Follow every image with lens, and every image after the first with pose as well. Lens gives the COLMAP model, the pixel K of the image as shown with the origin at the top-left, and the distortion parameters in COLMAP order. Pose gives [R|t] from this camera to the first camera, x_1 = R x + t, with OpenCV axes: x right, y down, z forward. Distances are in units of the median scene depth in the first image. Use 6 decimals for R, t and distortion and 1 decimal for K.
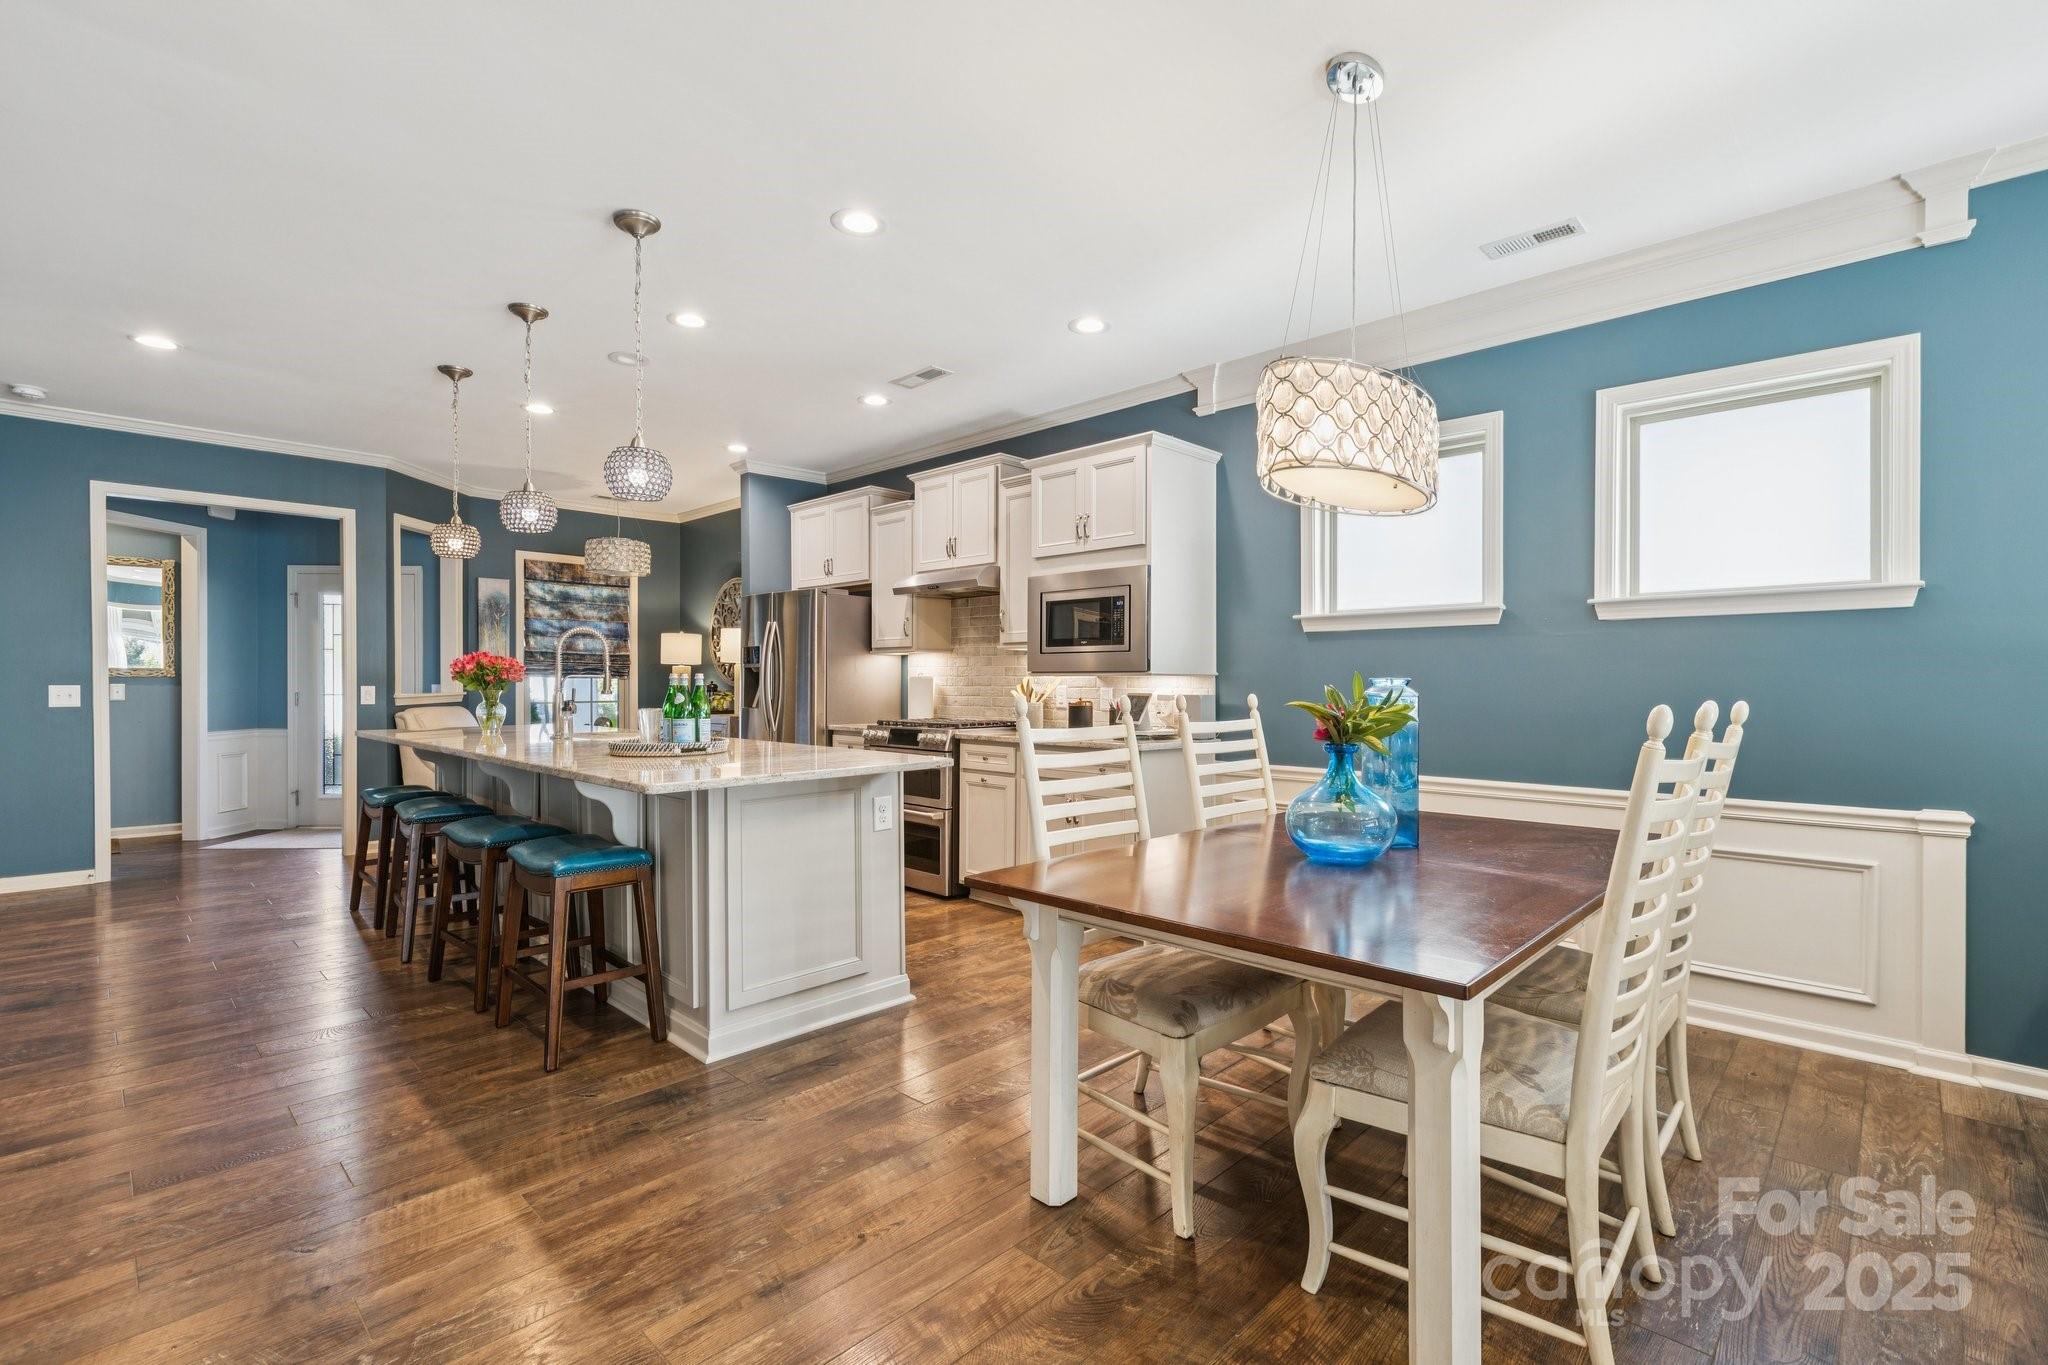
lens RADIAL K [[917.9, 0, 1015.2], [0, 917.9, 679.5], [0, 0, 1]] dist [0.002037, 0.000087]
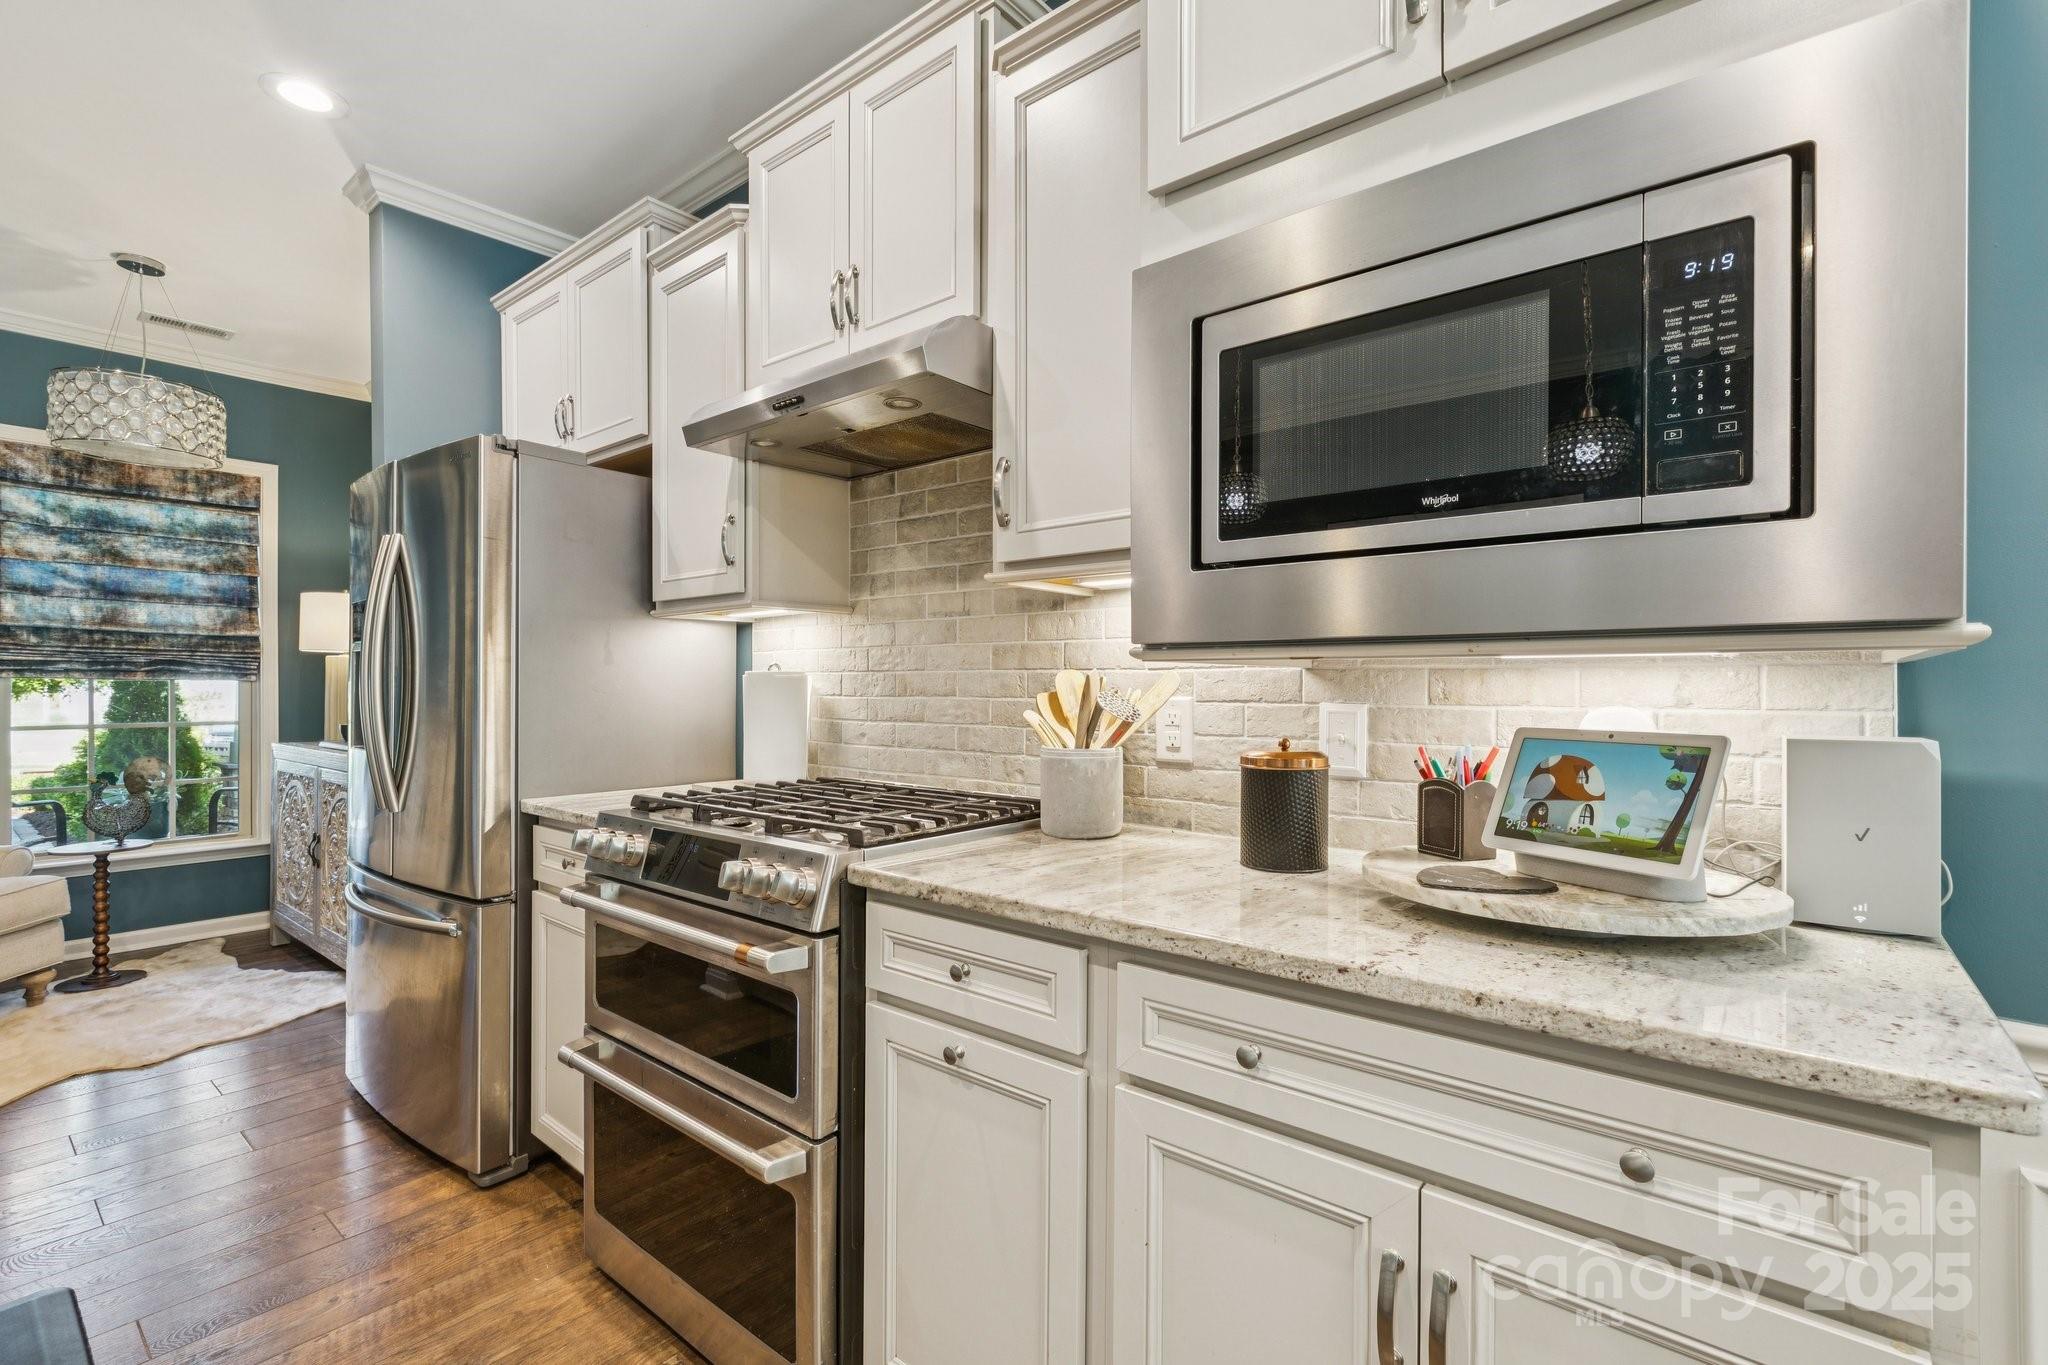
lens RADIAL K [[917.9, 0, 1018.7], [0, 917.9, 690.4], [0, 0, 1]] dist [0.004870, -0.000193]
pose [[0.996356, -0.001280, 0.085287, -0.030518], [0.000666, 0.999974, 0.007222, 0.002028], [-0.085294, -0.007139, 0.996330, 0.583753]]
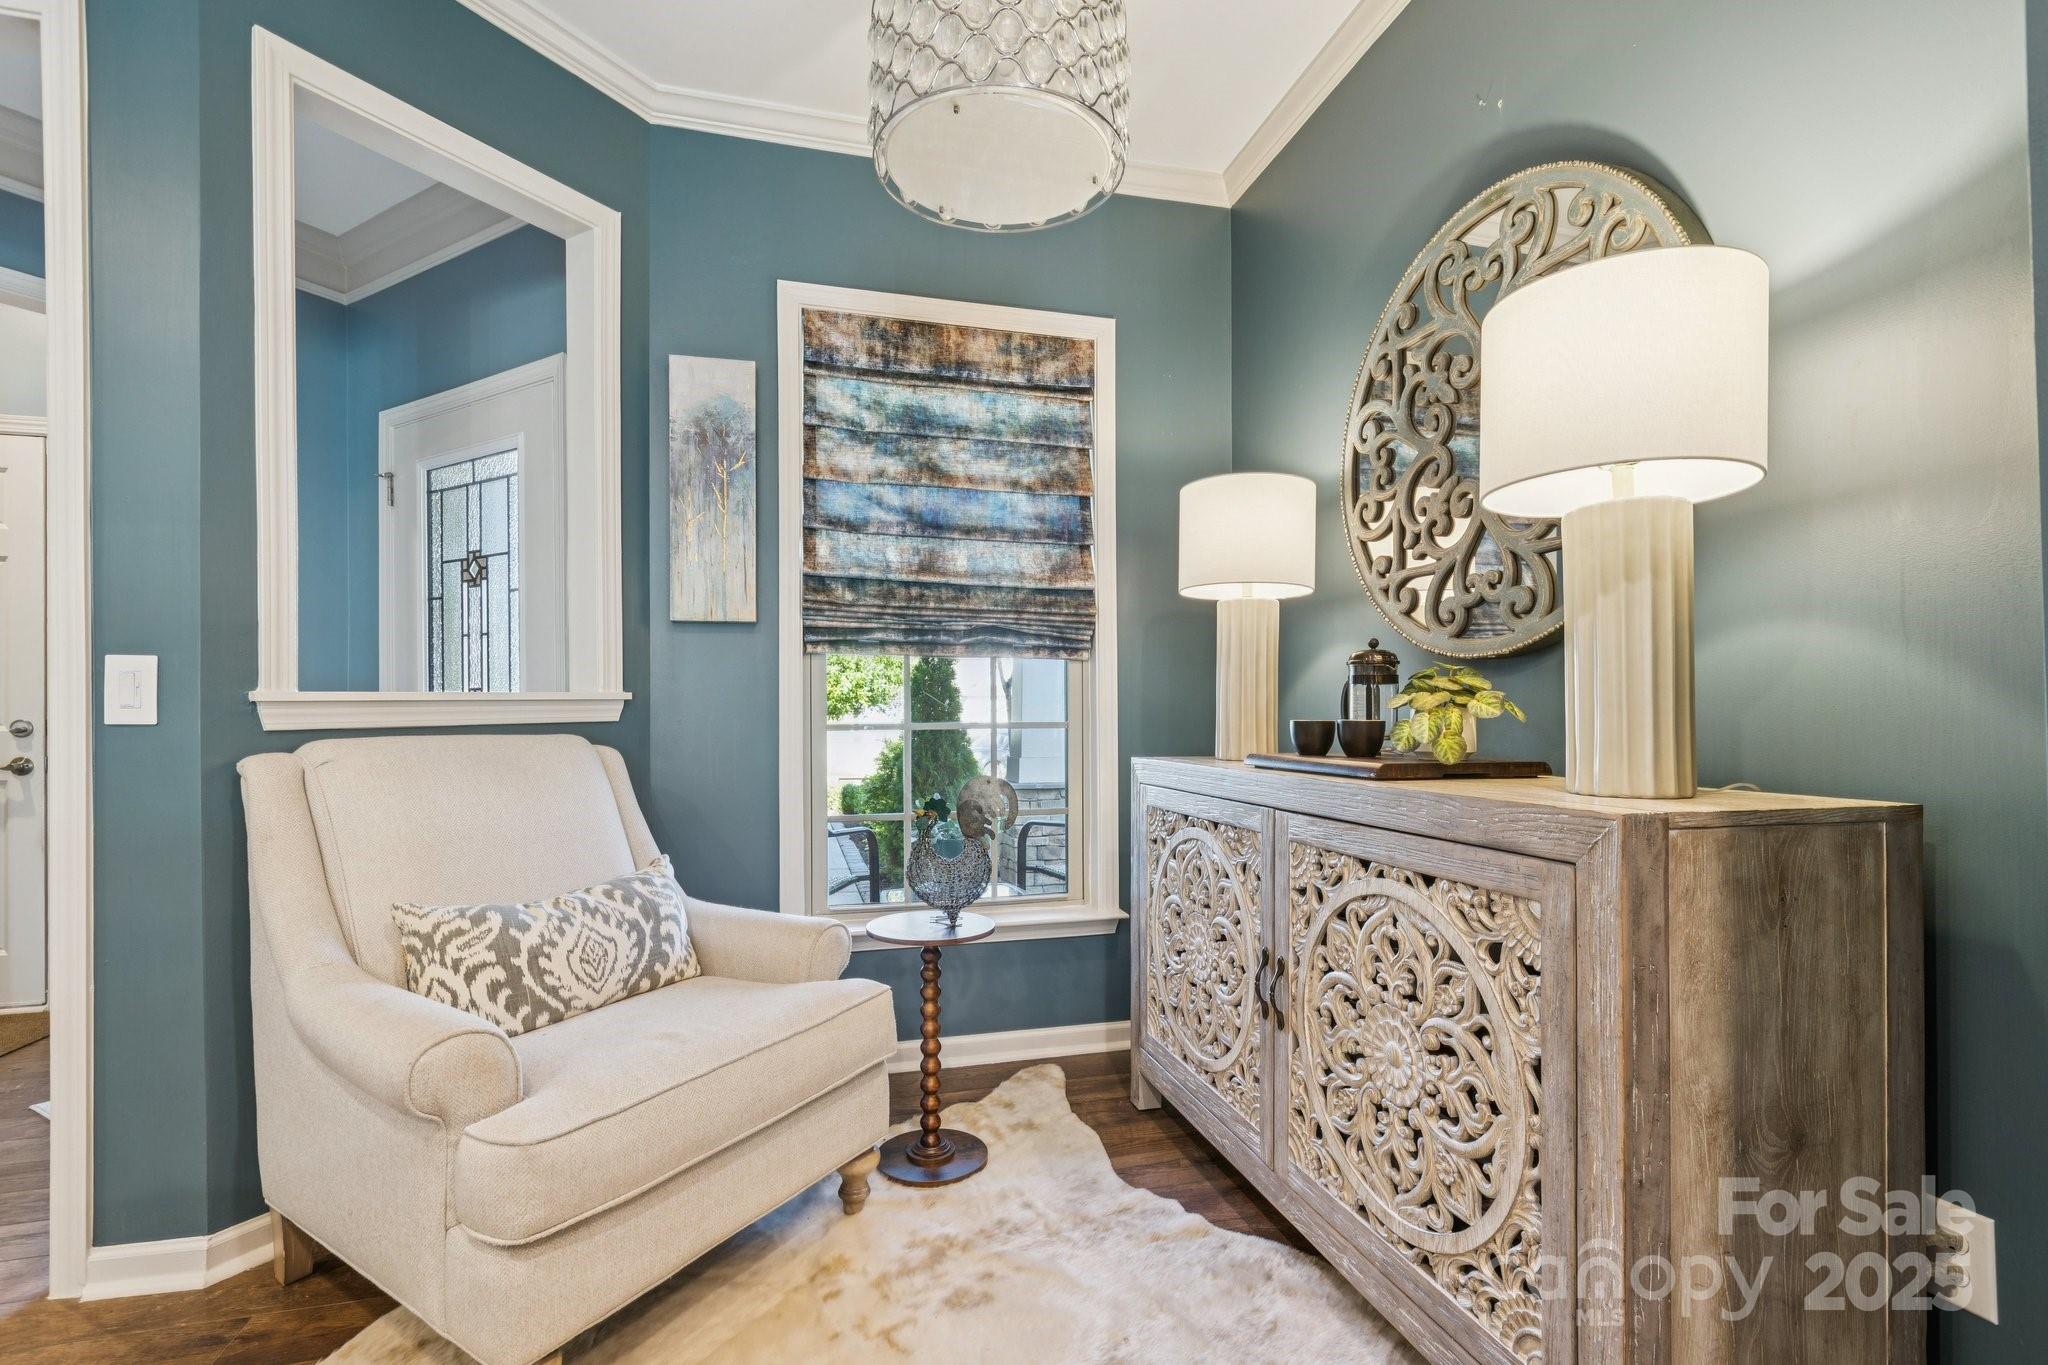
lens RADIAL K [[912.8, 0, 1033.7], [0, 912.8, 714.7], [0, 0, 1]] dist [0.009121, -0.000010]
pose [[0.864226, -0.004751, -0.503081, -0.369280], [0.006201, 0.999980, 0.001210, 0.027035], [0.503065, -0.004165, 0.864238, 0.956244]]
